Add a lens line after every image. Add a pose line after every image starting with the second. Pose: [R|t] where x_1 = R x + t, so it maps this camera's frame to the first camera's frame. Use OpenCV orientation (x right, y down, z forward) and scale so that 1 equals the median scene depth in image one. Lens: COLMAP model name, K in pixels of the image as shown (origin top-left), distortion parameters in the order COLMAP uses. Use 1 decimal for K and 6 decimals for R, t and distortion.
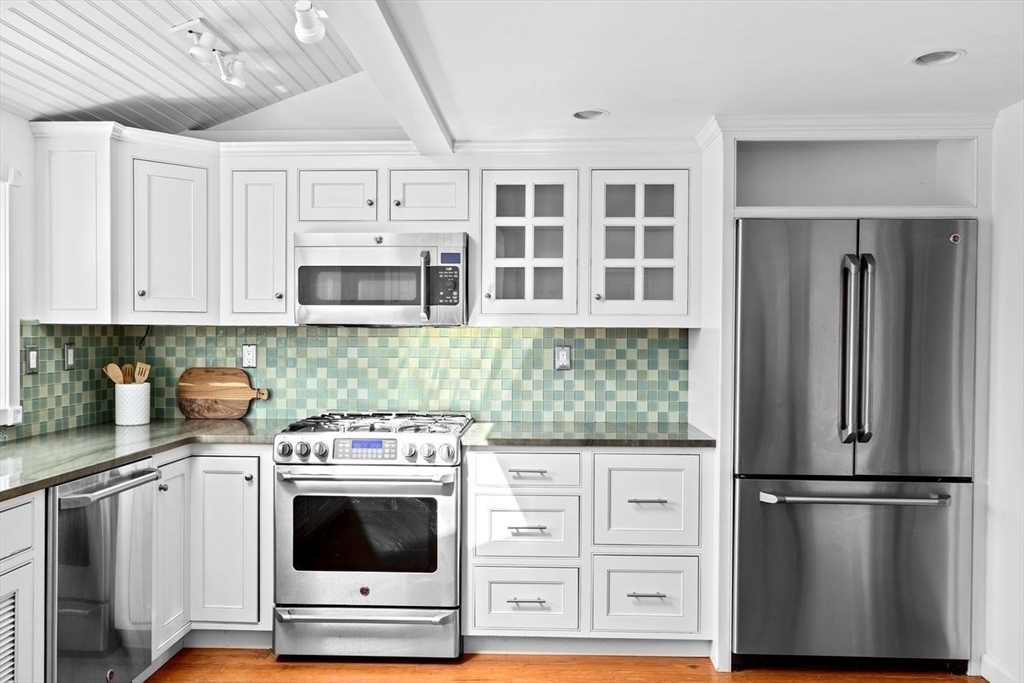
lens RADIAL K [[785.3, 0, 509.3], [0, 785.3, 345.9], [0, 0, 1]] dist [0.008718, -0.008141]
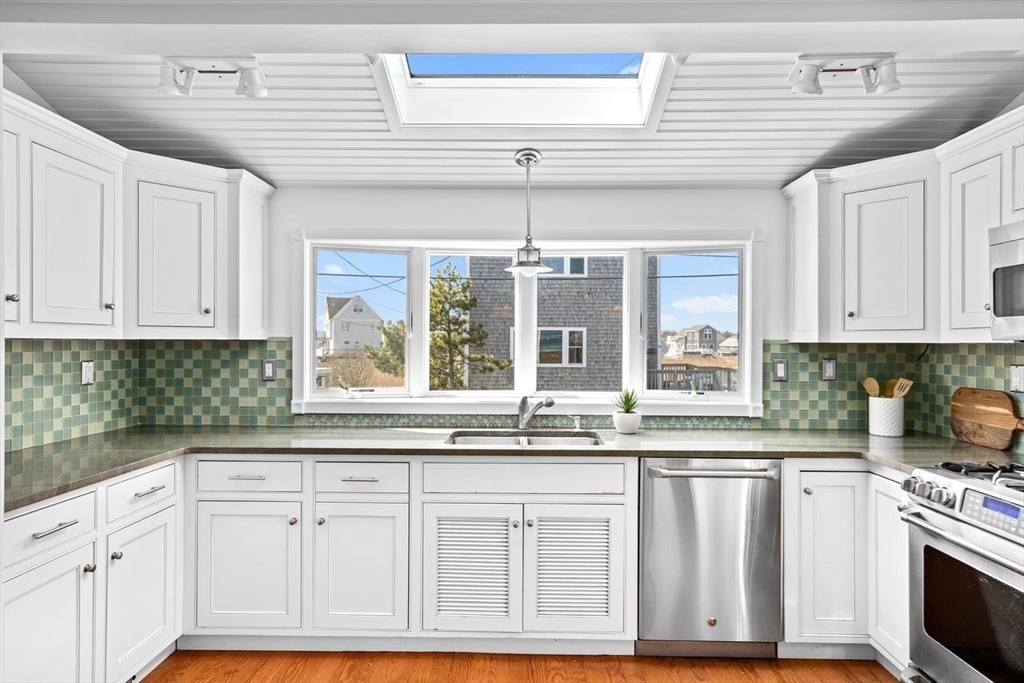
lens RADIAL K [[572.2, 0, 511.5], [0, 572.2, 341.0], [0, 0, 1]] dist [0.001663, 0.001856]
pose [[0.017744, -0.009526, -0.999797, 0.309727], [-0.019121, 0.999769, -0.009865, -0.012096], [0.999660, 0.019292, 0.017558, 0.493161]]
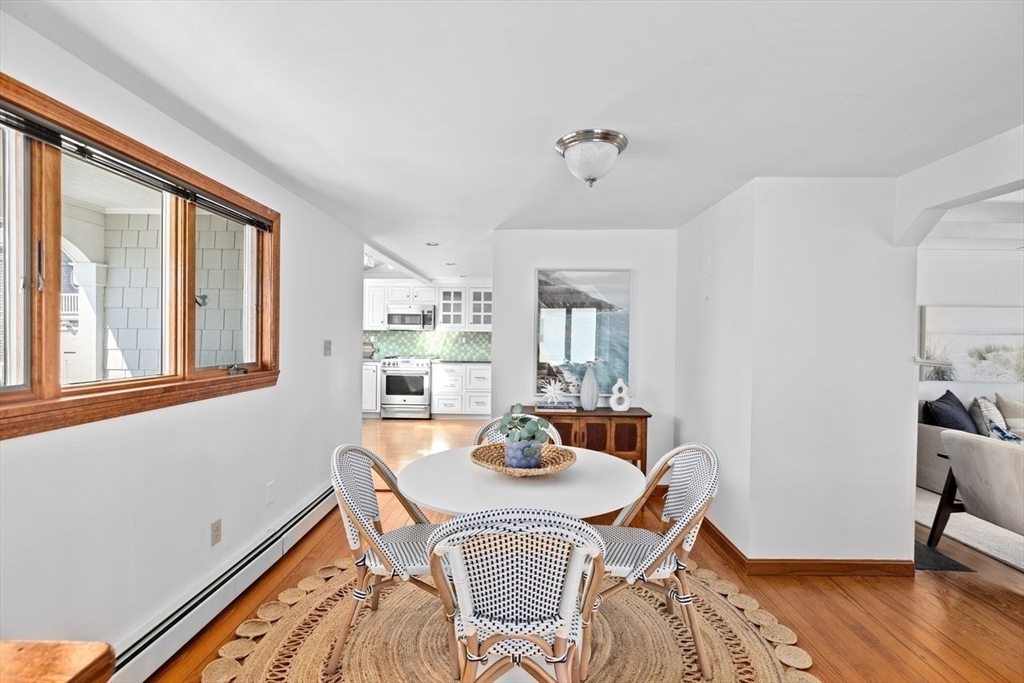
lens RADIAL K [[464.3, 0, 508.2], [0, 464.3, 343.4], [0, 0, 1]] dist [0.002932, 0.000837]
pose [[0.999913, 0.009562, 0.009094, 0.266136], [-0.009586, 0.999951, 0.002563, 0.023822], [-0.009069, -0.002650, 0.999955, -1.133790]]
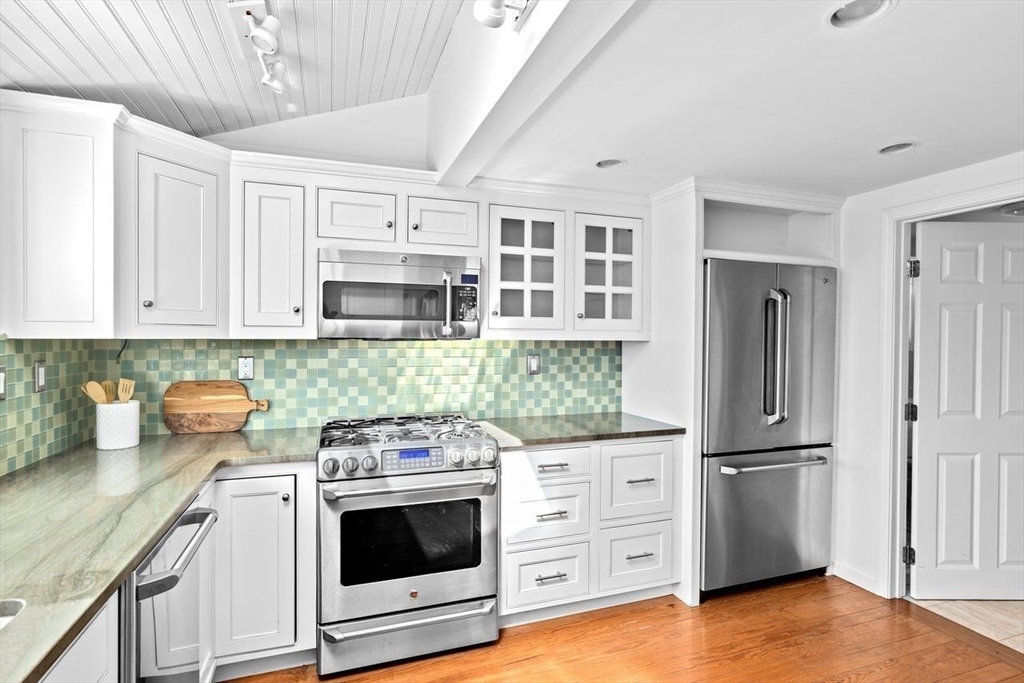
lens RADIAL K [[510.9, 0, 511.6], [0, 510.9, 343.2], [0, 0, 1]] dist [-0.010570, 0.002557]
pose [[0.928362, -0.003935, 0.371657, -0.285540], [0.004526, 0.999989, -0.000718, -0.019114], [-0.371650, 0.002349, 0.928370, 0.294649]]
